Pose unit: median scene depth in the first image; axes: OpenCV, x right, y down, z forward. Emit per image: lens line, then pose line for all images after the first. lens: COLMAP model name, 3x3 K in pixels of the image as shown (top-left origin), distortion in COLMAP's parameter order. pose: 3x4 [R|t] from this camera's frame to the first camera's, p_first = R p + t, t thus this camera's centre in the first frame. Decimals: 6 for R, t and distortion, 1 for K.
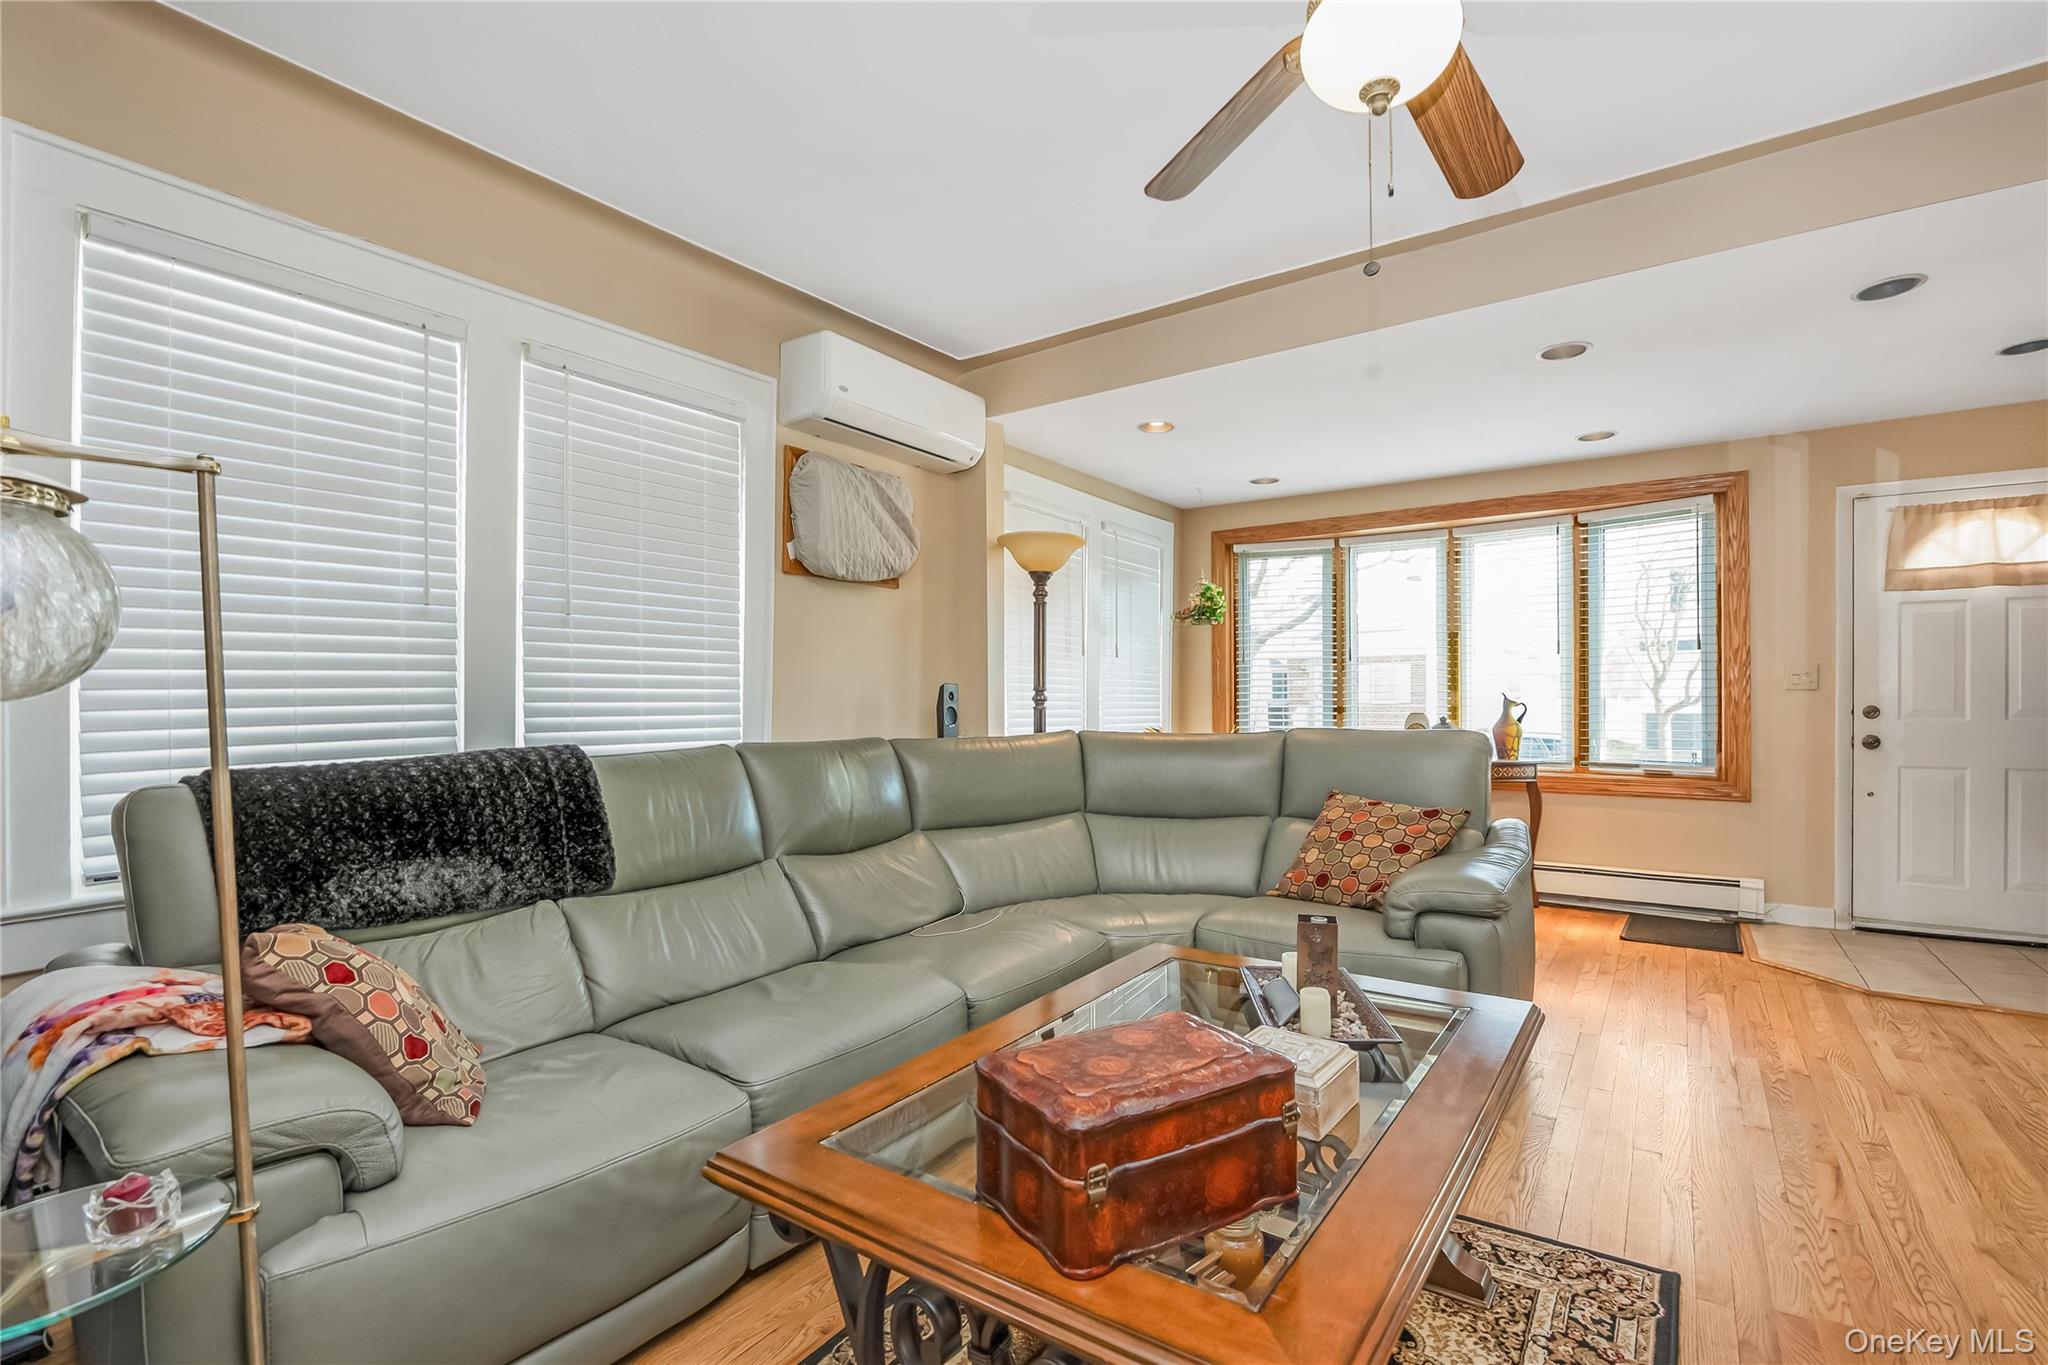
lens RADIAL K [[962.2, 0, 1029.1], [0, 962.2, 709.6], [0, 0, 1]] dist [-0.001828, -0.000466]
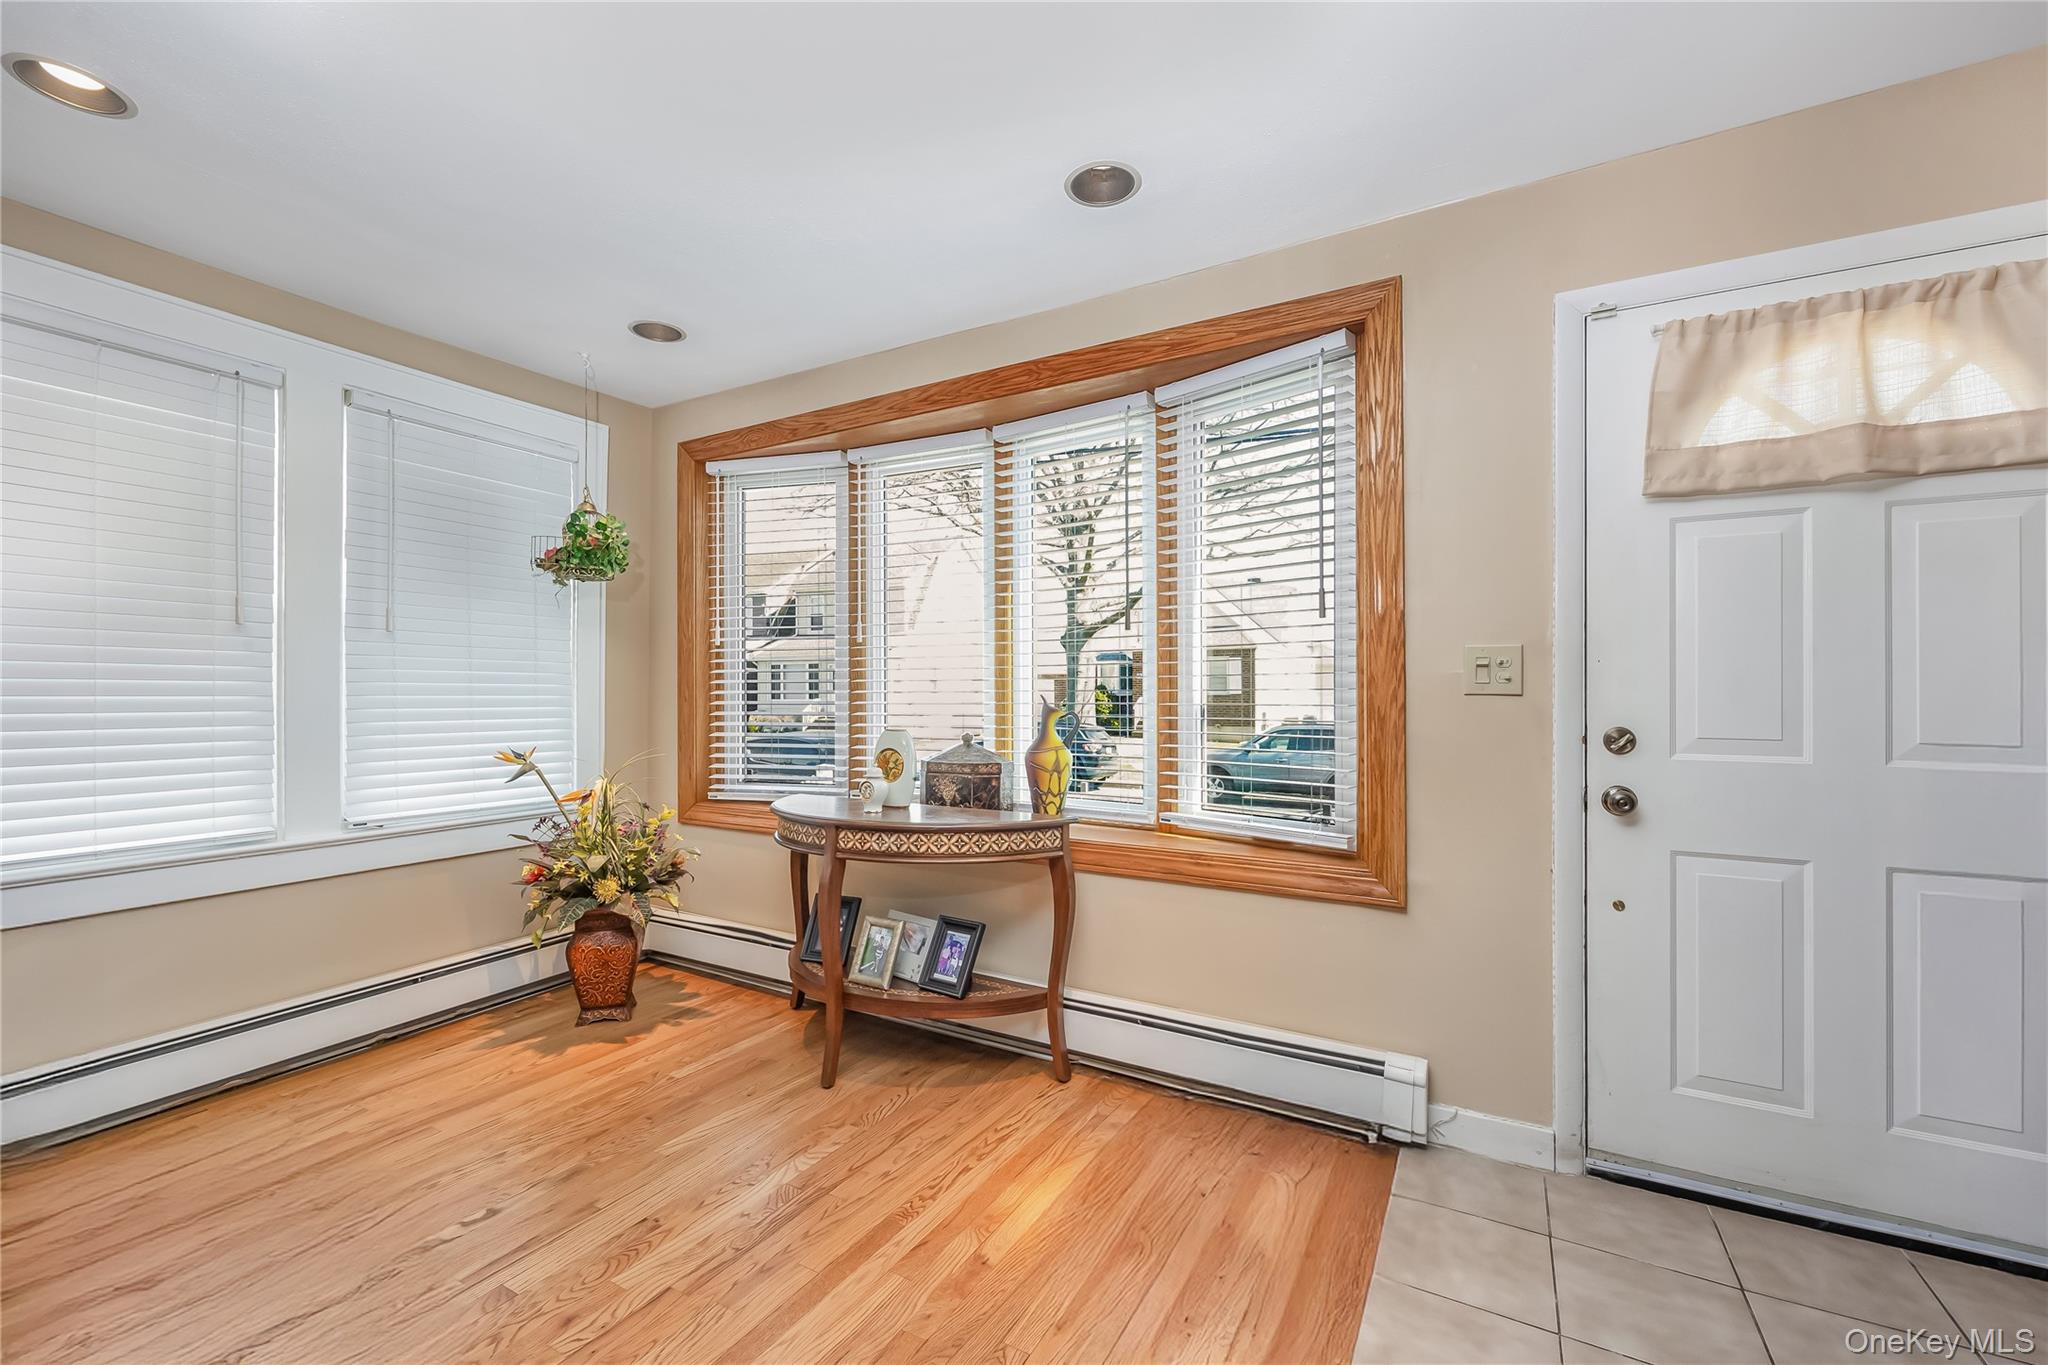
lens RADIAL K [[830.1, 0, 1021.3], [0, 830.1, 690.1], [0, 0, 1]] dist [0.000075, 0.000158]
pose [[0.996447, 0.003361, 0.084153, 0.526497], [-0.002736, 0.999968, -0.007548, -0.019230], [-0.084175, 0.007291, 0.996424, 0.591827]]
